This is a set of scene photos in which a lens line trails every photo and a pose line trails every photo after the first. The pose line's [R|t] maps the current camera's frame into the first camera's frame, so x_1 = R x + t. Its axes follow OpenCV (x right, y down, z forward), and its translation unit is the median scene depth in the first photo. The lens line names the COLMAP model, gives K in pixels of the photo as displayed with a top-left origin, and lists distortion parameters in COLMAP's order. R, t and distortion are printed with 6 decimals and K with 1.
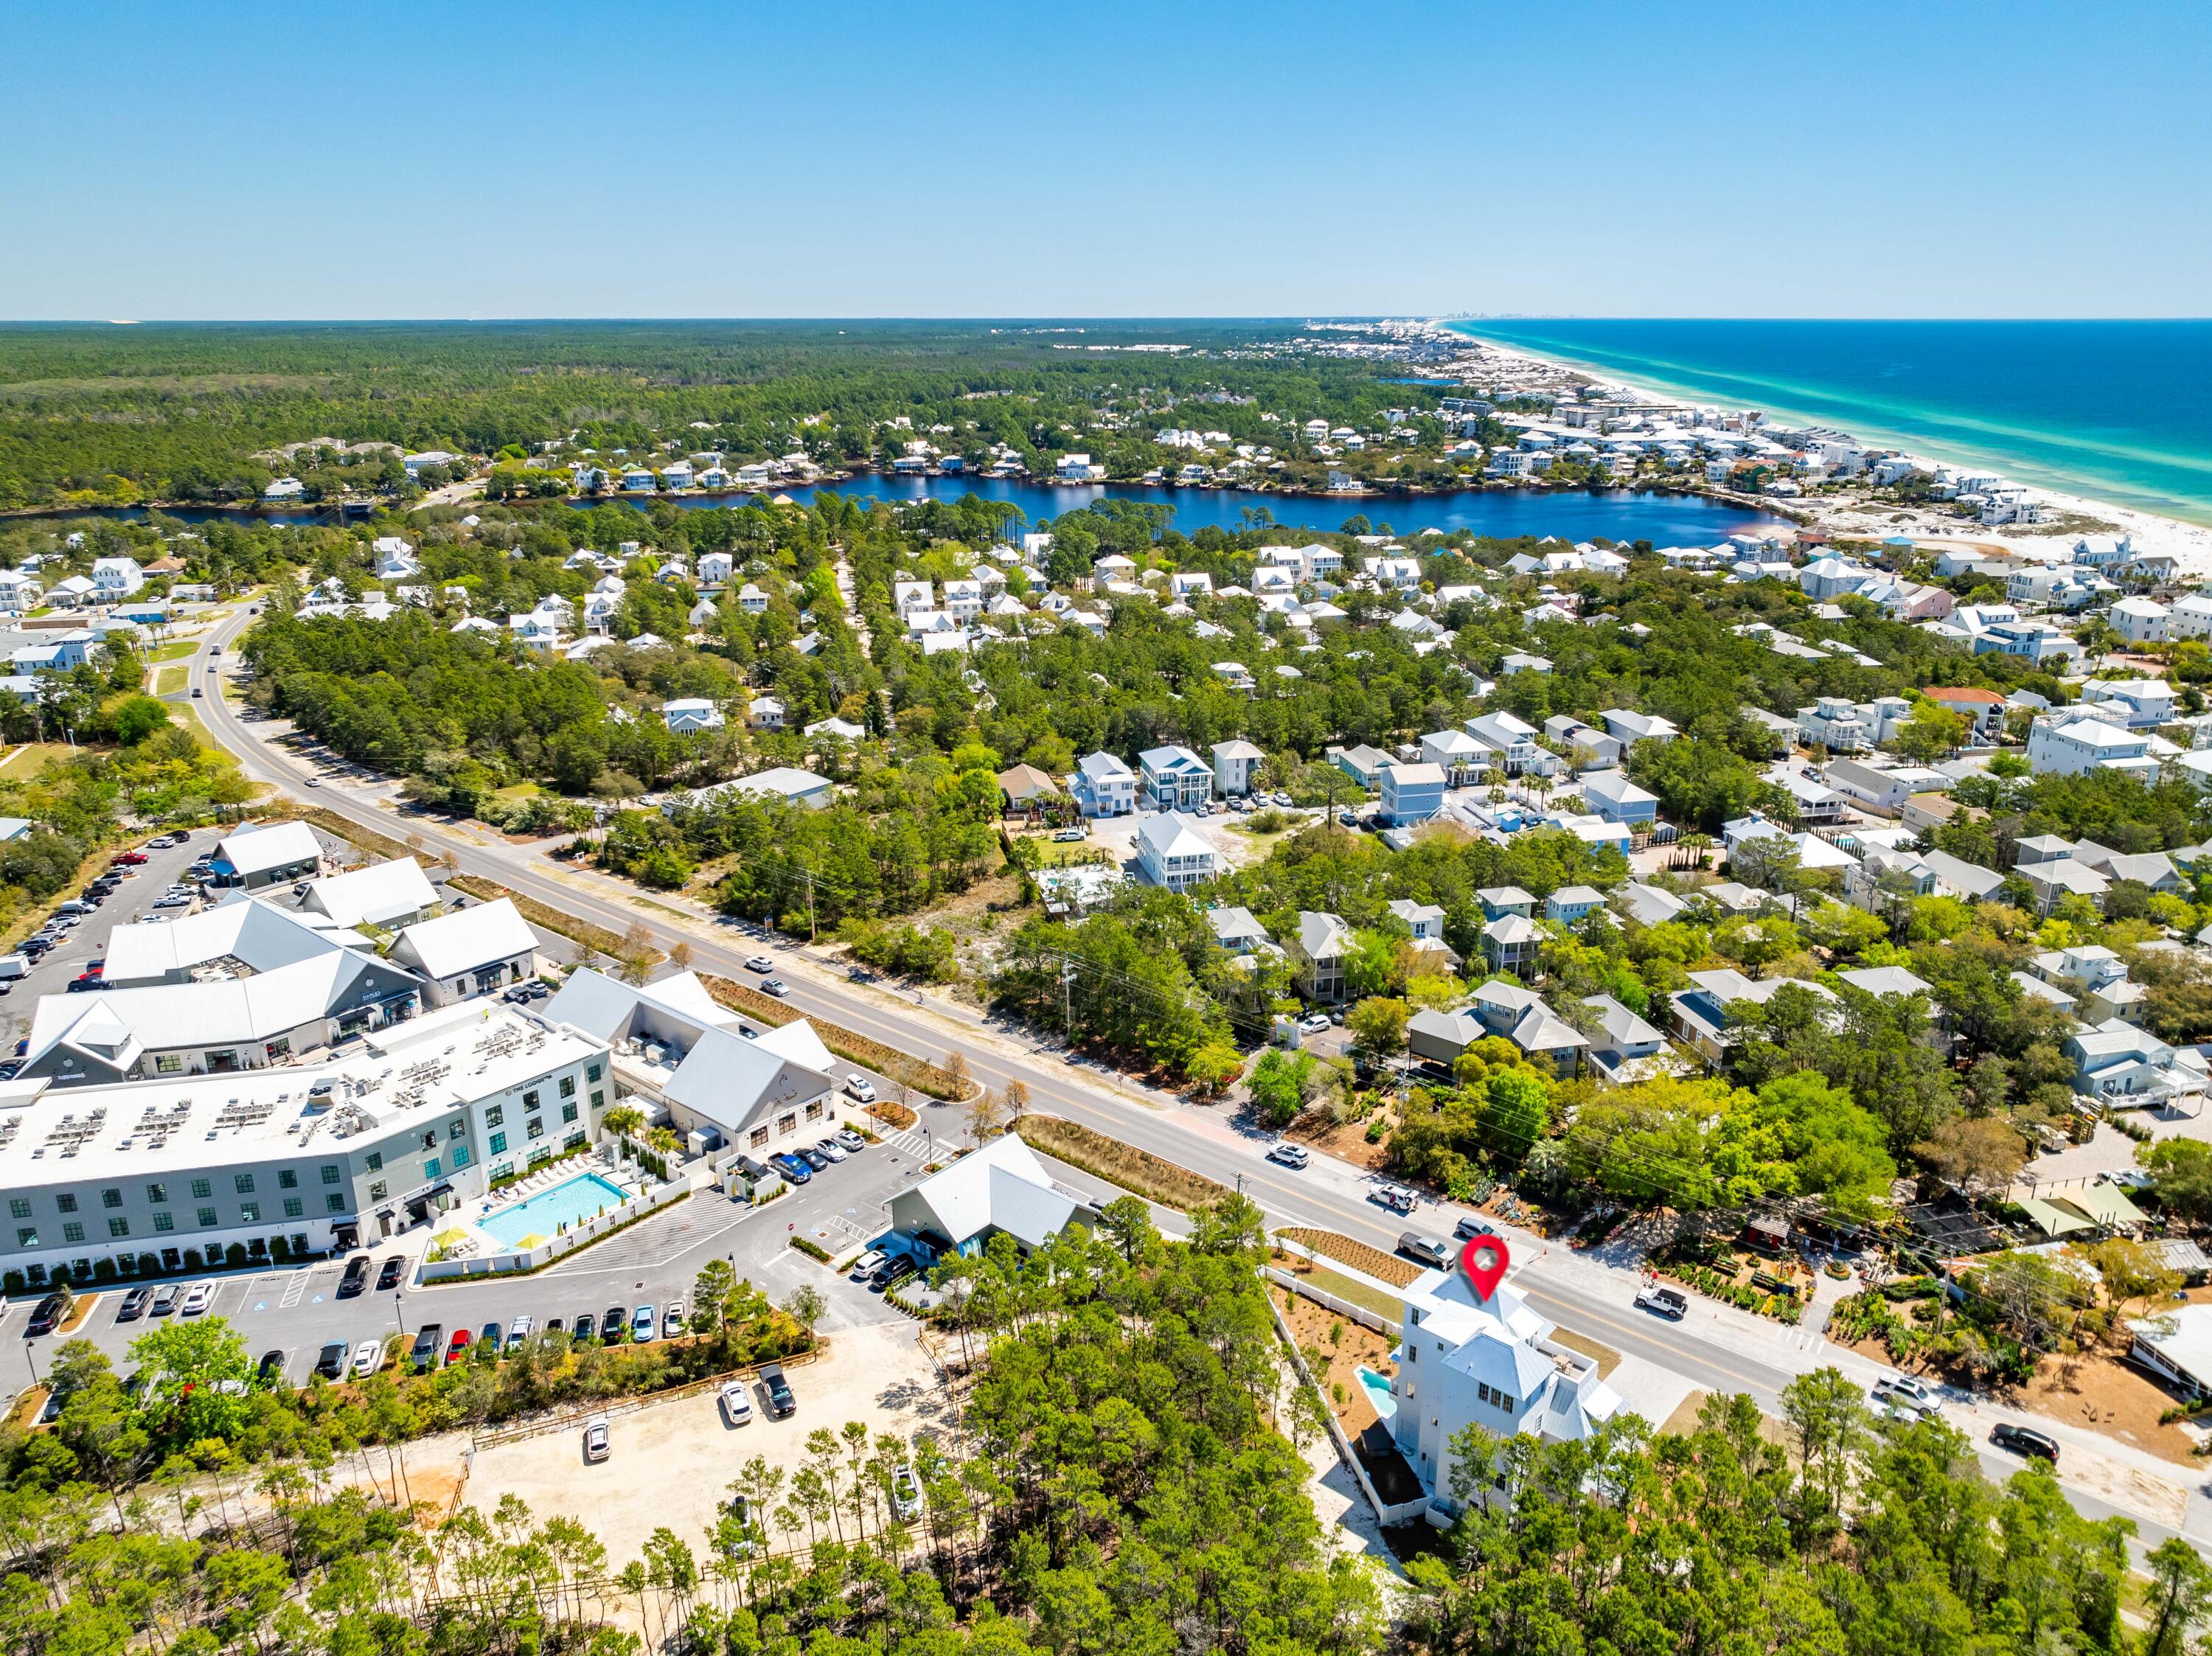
lens RADIAL K [[1557.3, 0, 1106.0], [0, 1557.3, 828.0], [0, 0, 1]] dist [0.001597, -0.007720]
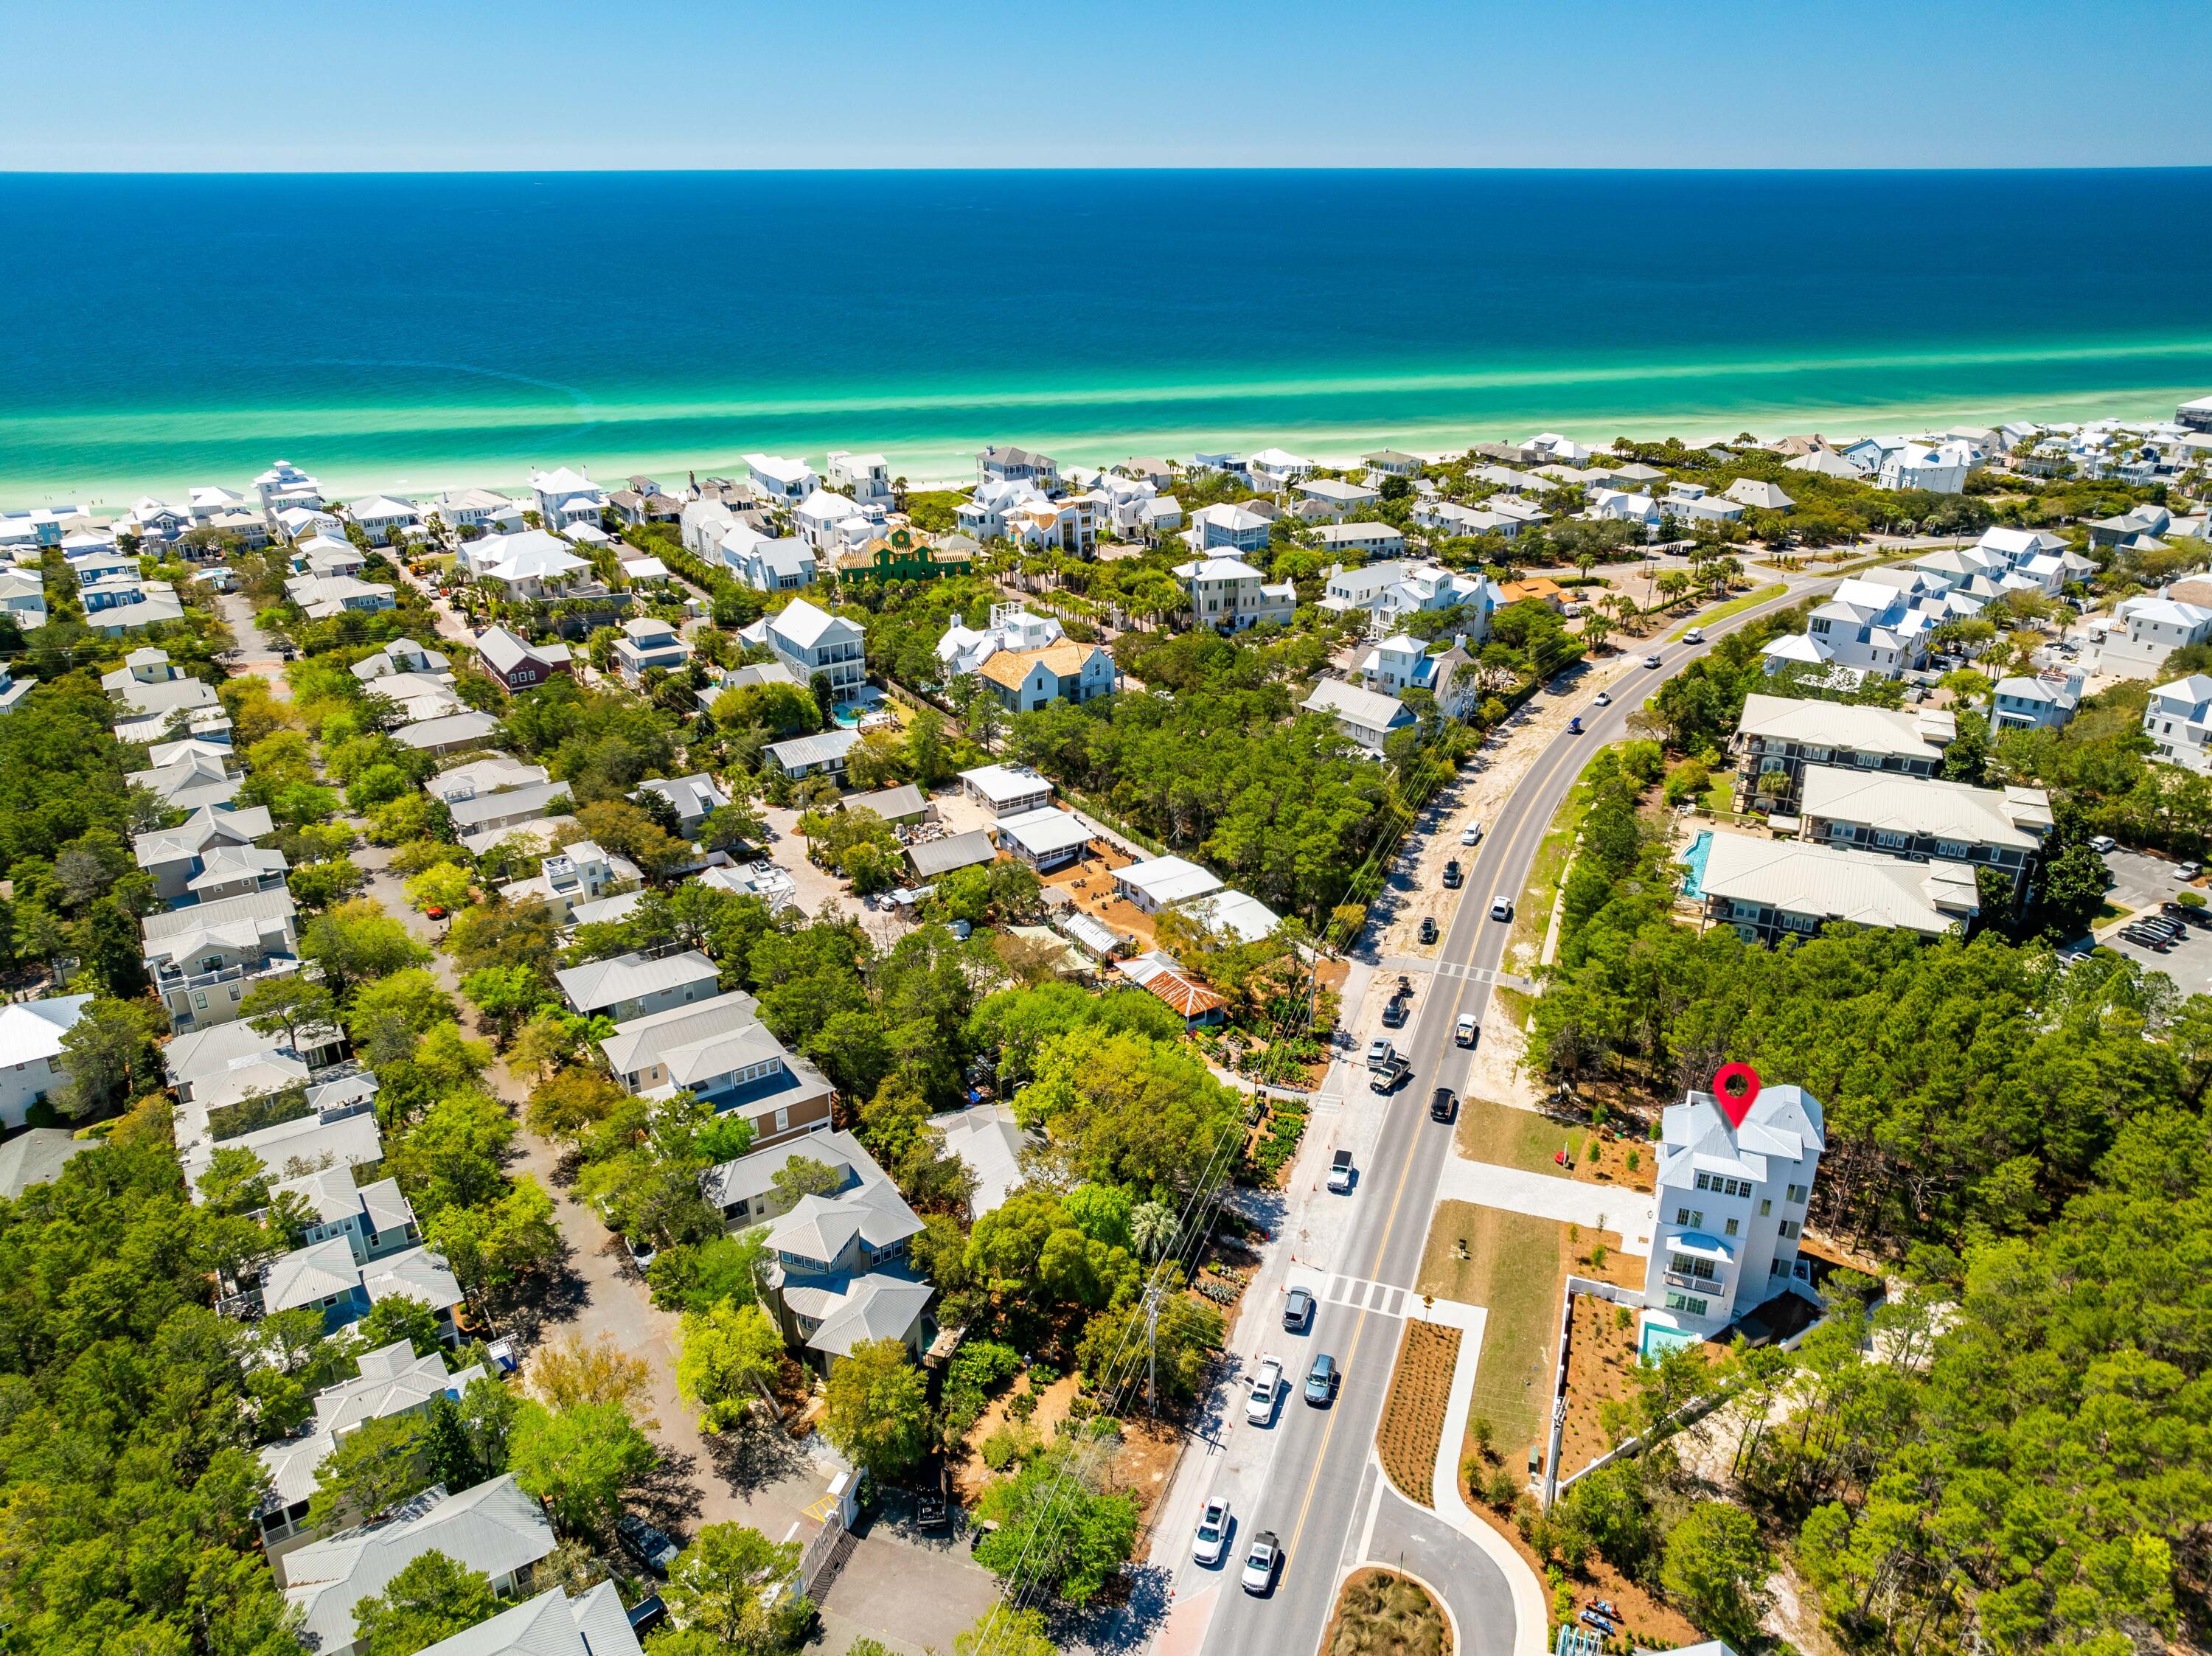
lens RADIAL K [[1540.3, 0, 1106.0], [0, 1540.3, 828.0], [0, 0, 1]] dist [0.009216, -0.021475]
pose [[-0.349333, -0.370519, 0.860629, -0.226636], [0.299107, 0.826345, 0.477167, -0.251581], [-0.887976, 0.424110, -0.177845, 0.818696]]
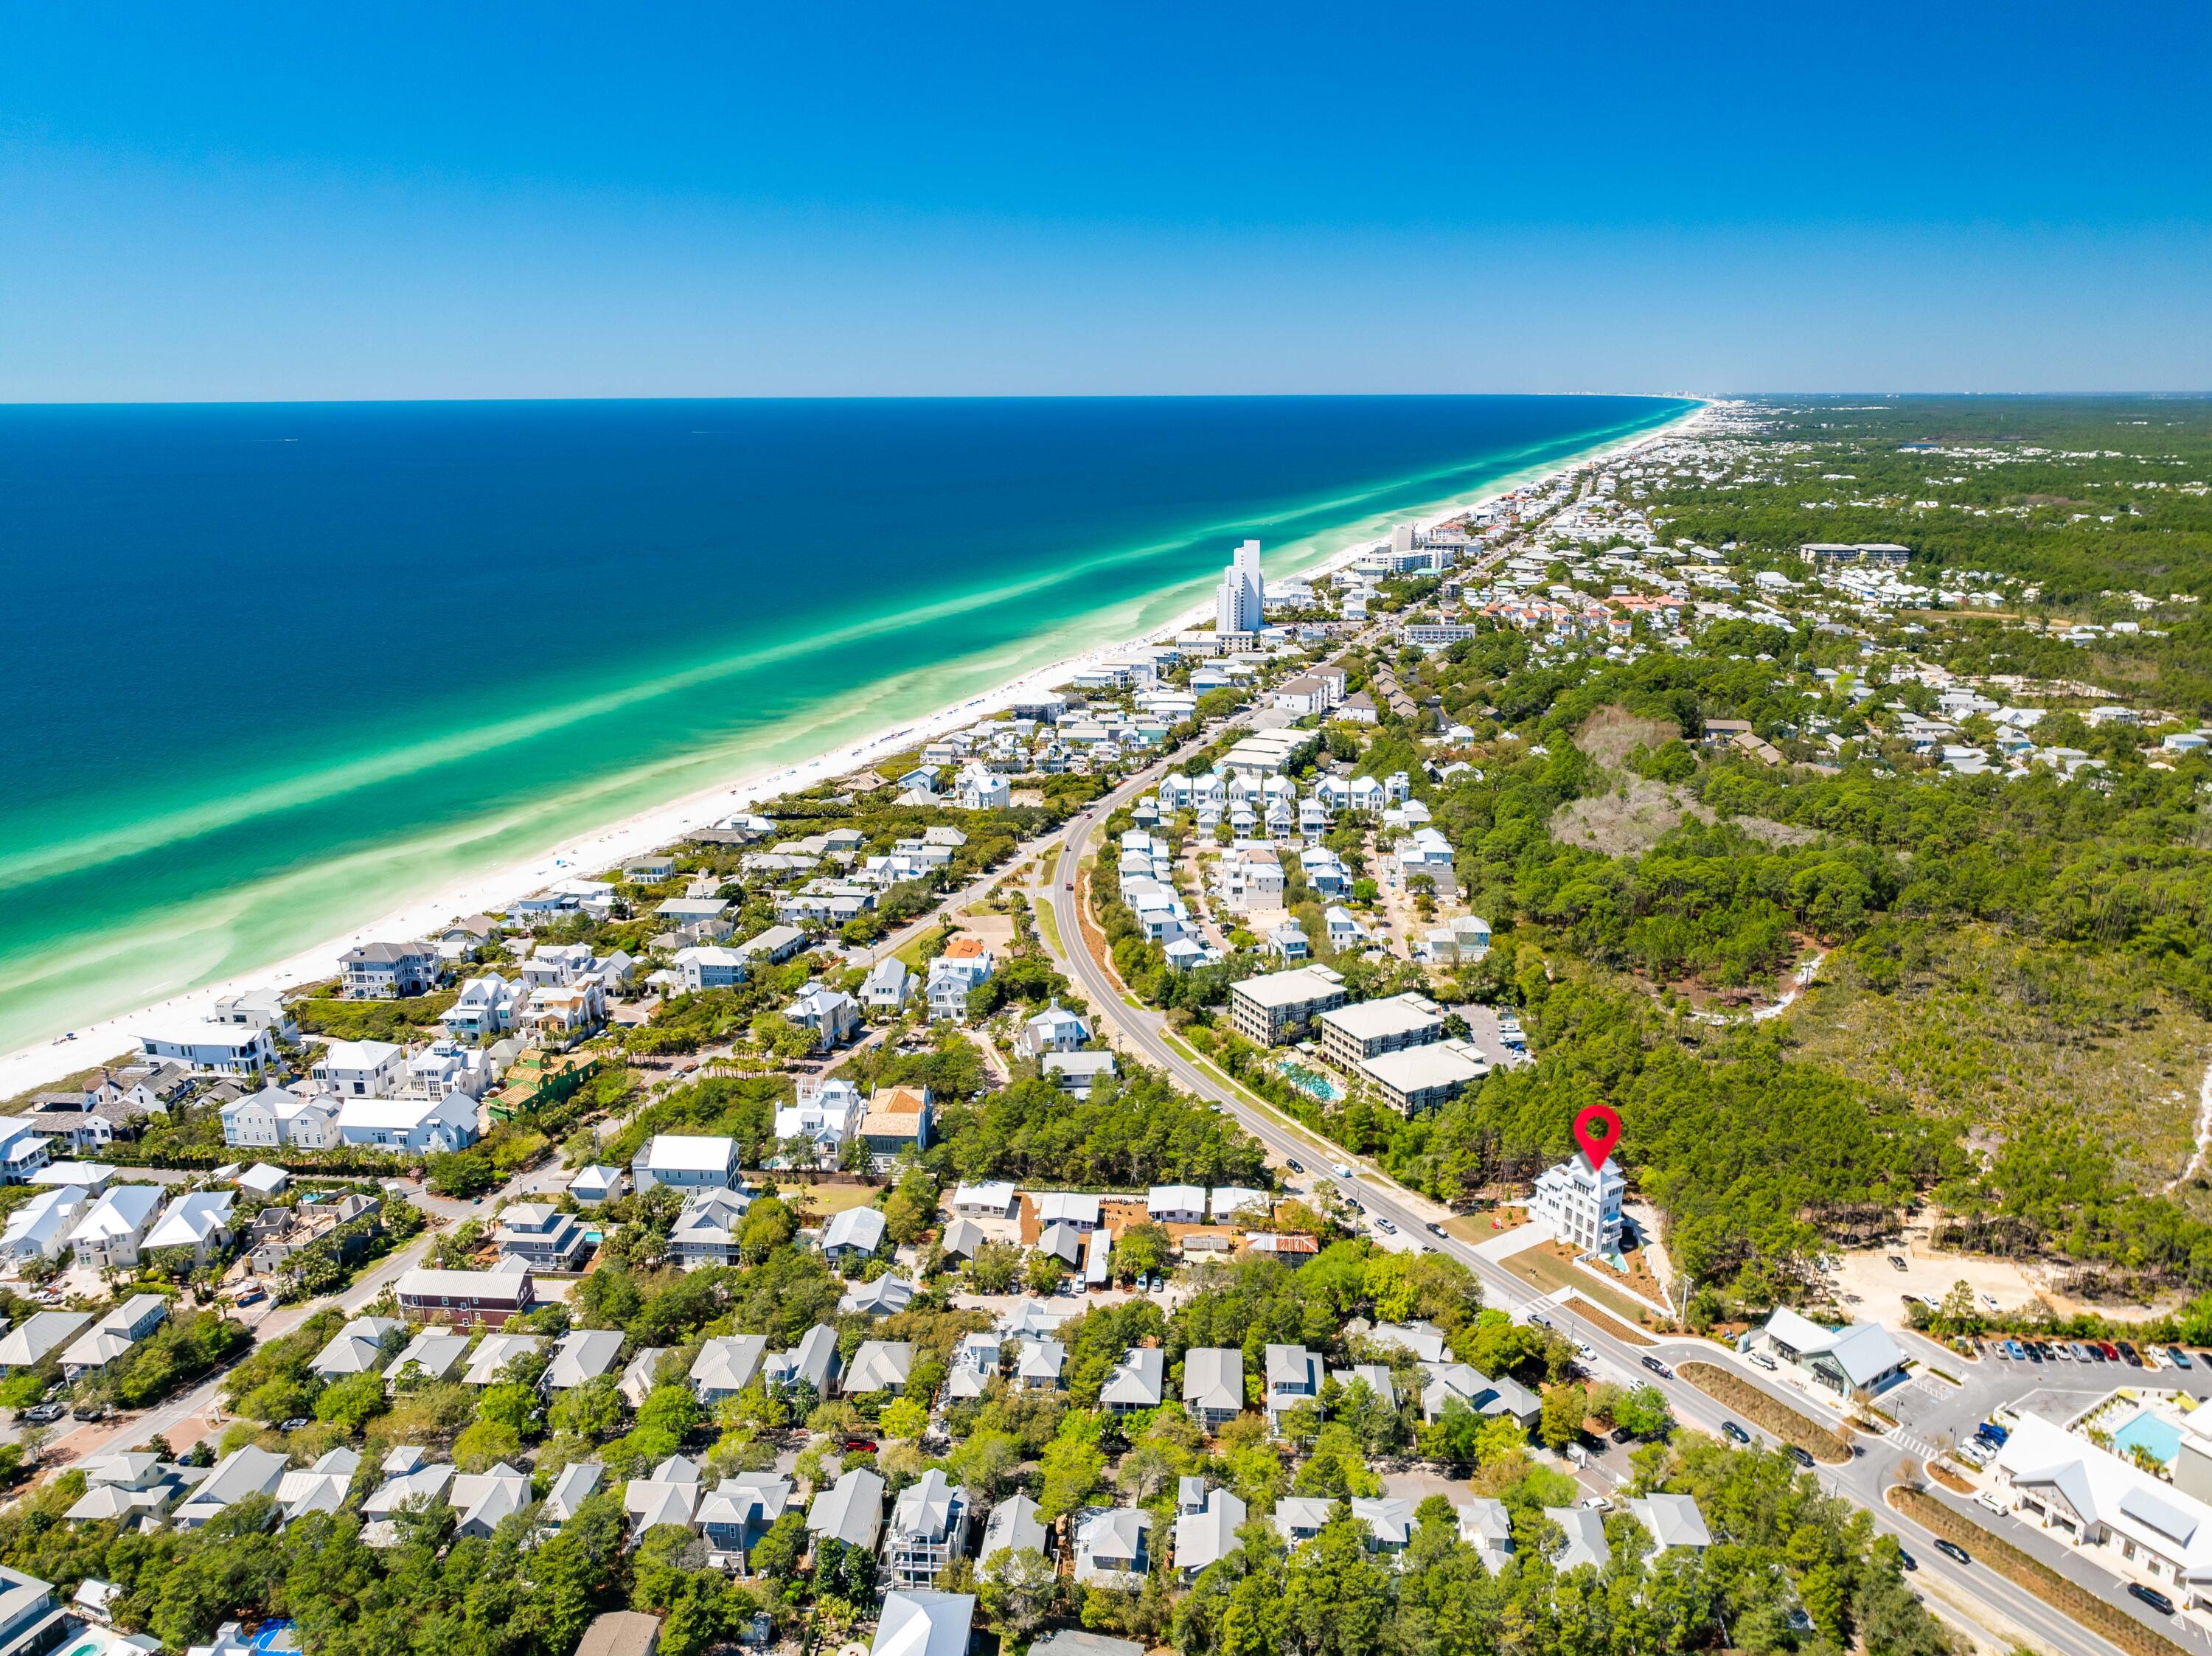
lens RADIAL K [[1544.9, 0, 1106.0], [0, 1544.9, 828.0], [0, 0, 1]] dist [0.011285, -0.025289]
pose [[-0.955437, -0.075723, 0.285316, 0.183037], [0.098936, 0.828493, 0.551190, -0.908481], [-0.278121, 0.554856, -0.784082, 1.621089]]
